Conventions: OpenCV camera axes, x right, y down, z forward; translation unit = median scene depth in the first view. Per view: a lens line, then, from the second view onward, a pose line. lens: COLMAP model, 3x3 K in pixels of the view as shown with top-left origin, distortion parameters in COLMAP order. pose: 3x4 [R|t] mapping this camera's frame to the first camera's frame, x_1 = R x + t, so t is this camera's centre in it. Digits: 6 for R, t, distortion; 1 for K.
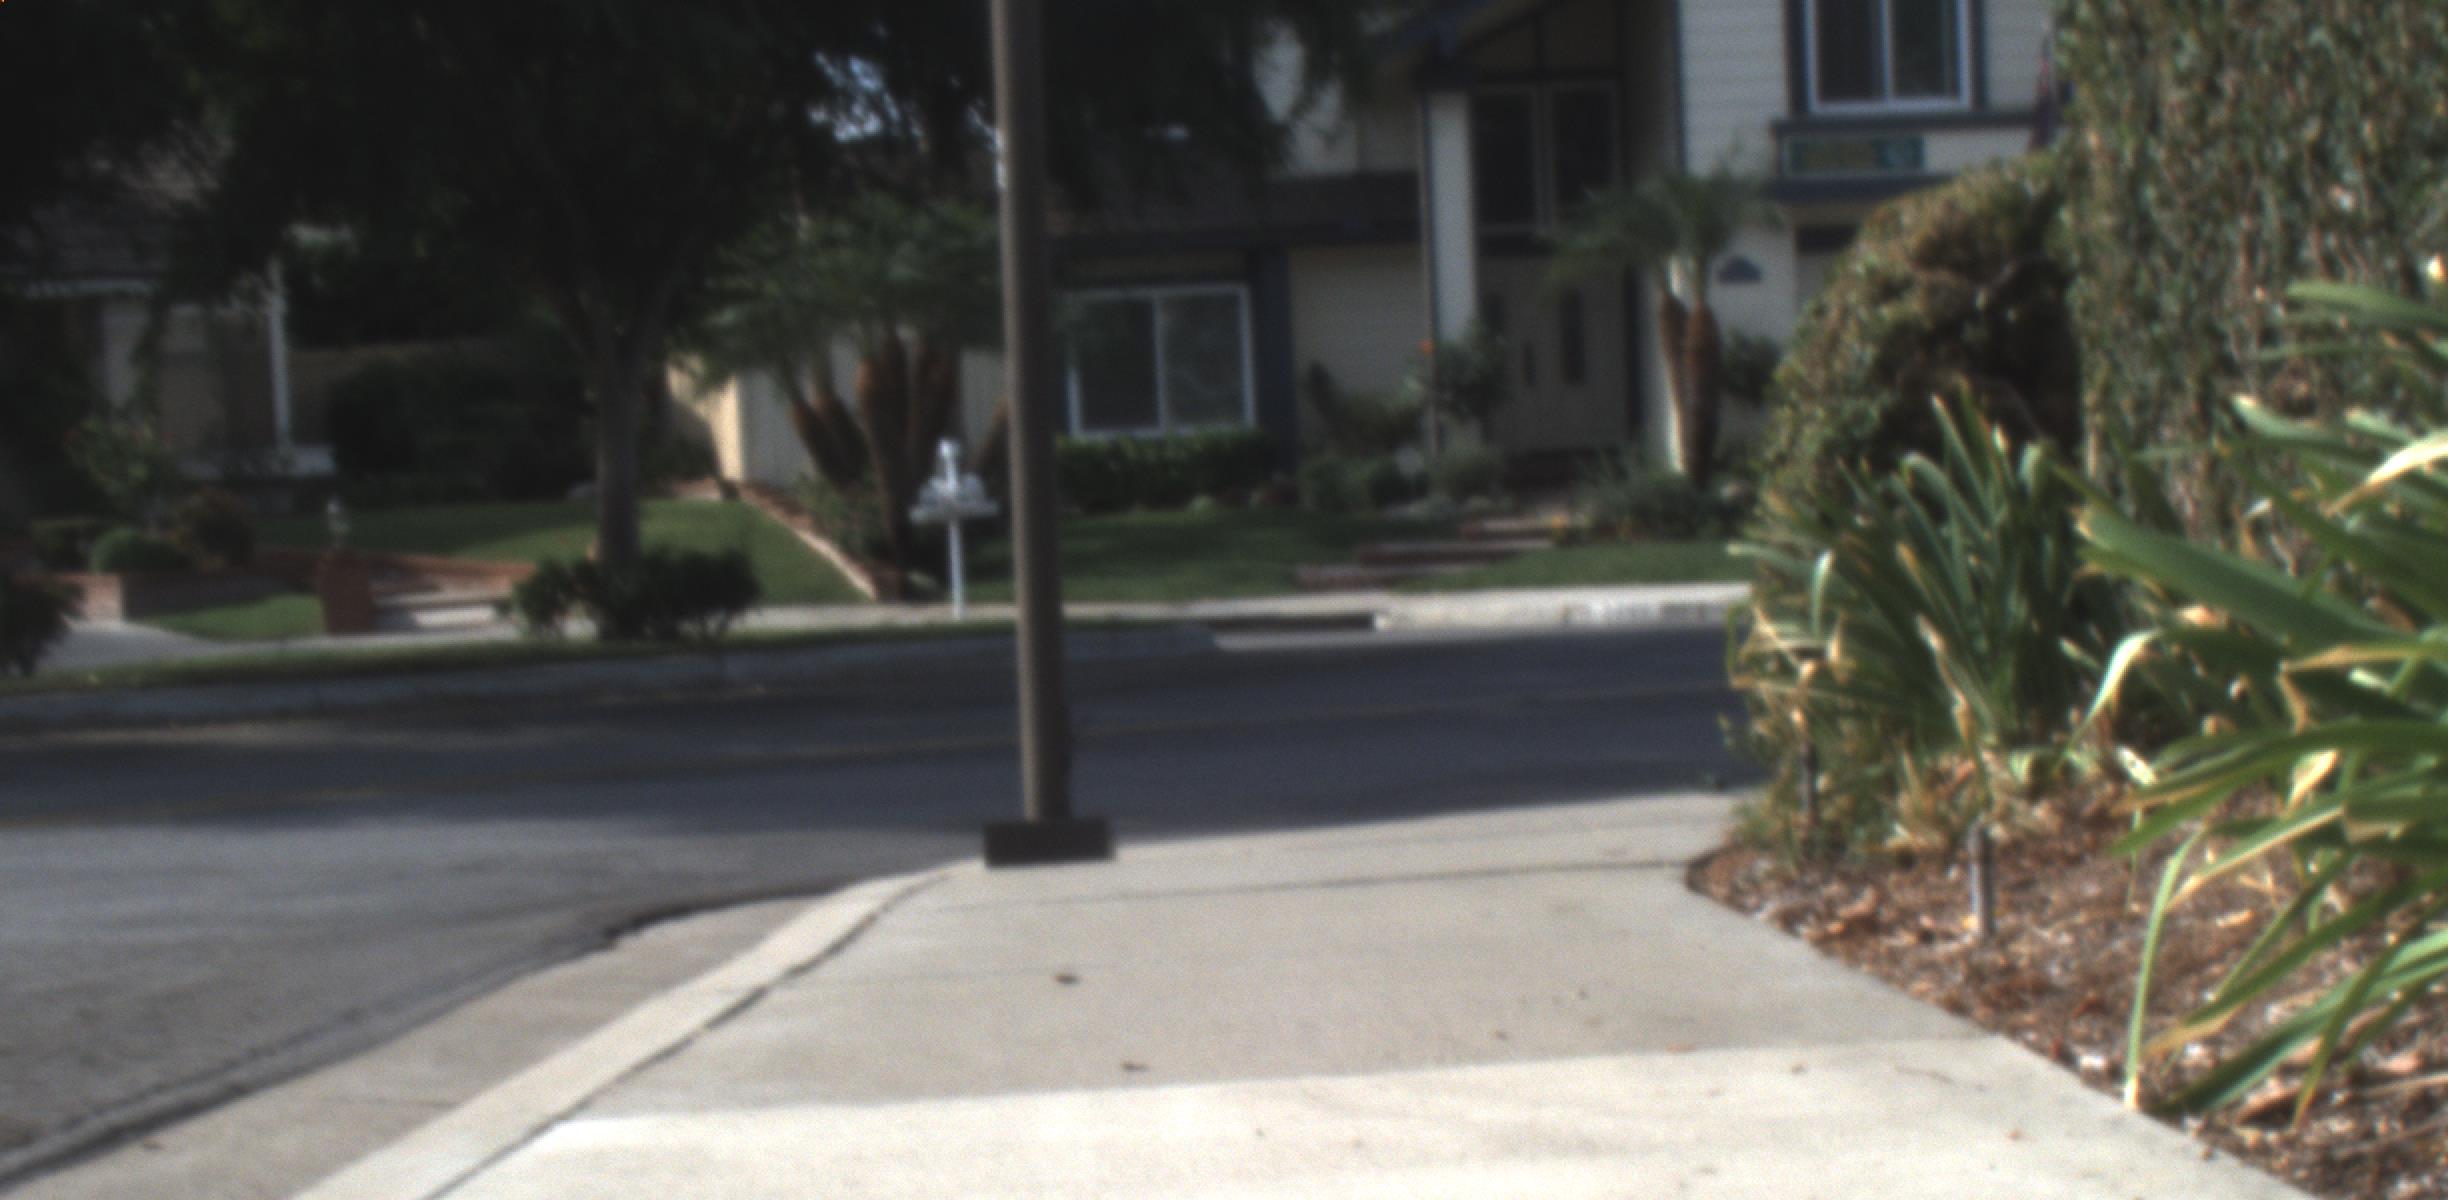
lens RADIAL K [[4887.5, 0, 1299.3], [0, 4887.5, 1017.0], [0, 0, 1]] dist [-0.172938, 0.941893]
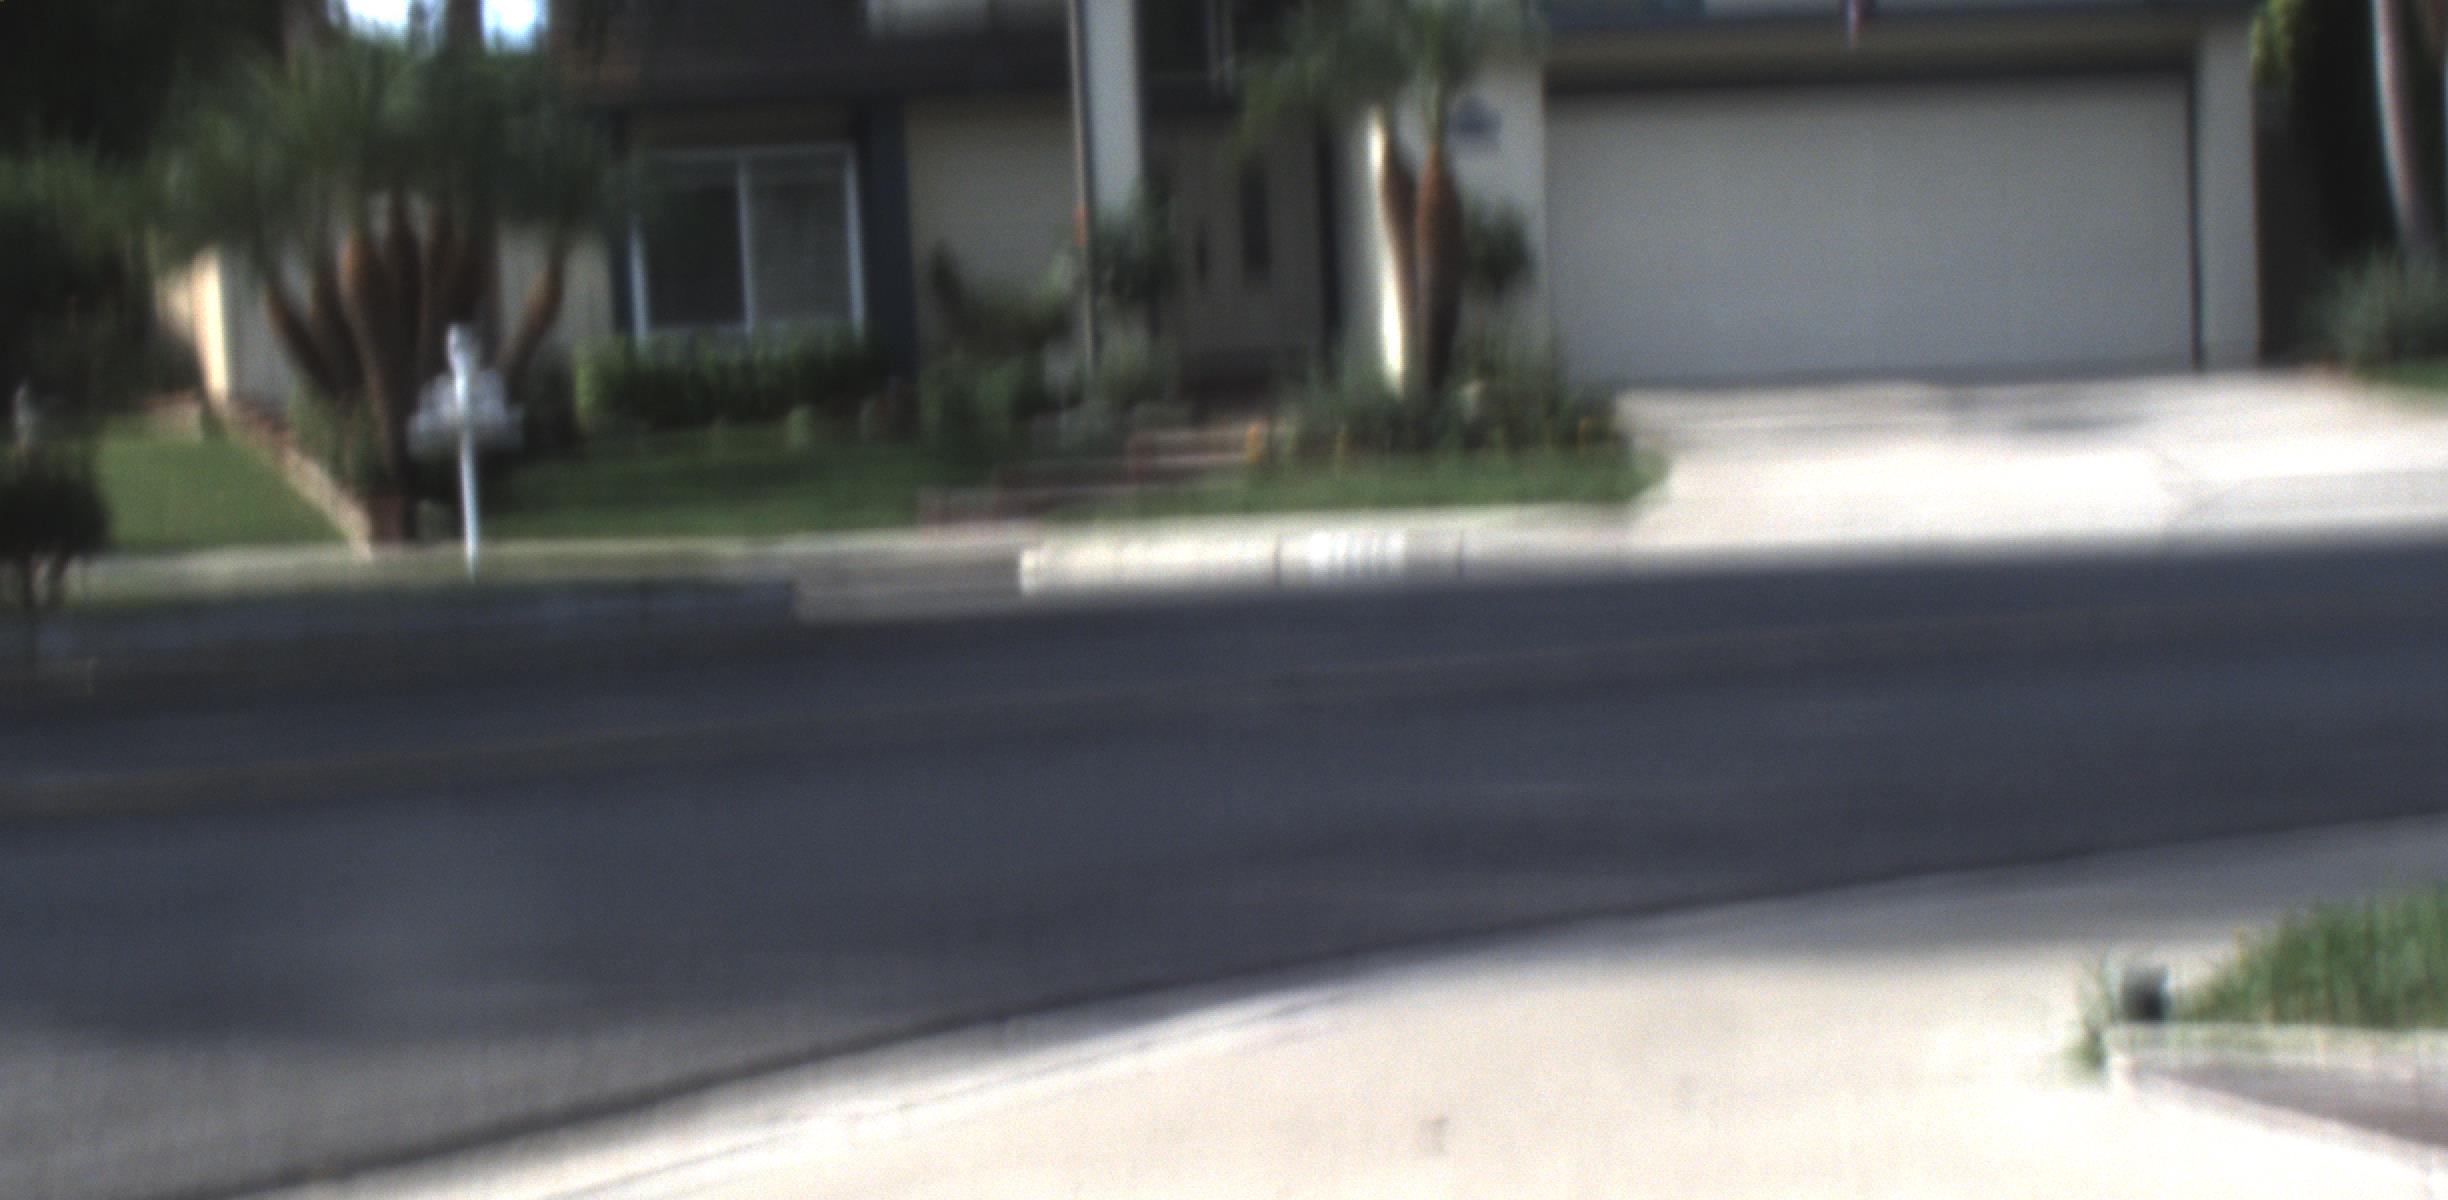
lens RADIAL K [[4887.5, 0, 1299.3], [0, 4887.5, 1017.0], [0, 0, 1]] dist [-0.172938, 0.941893]
pose [[0.997130, -0.010530, 0.074976, 0.001134], [0.009843, 0.999906, 0.009533, -0.016867], [-0.075070, -0.008767, 0.997140, 0.222978]]
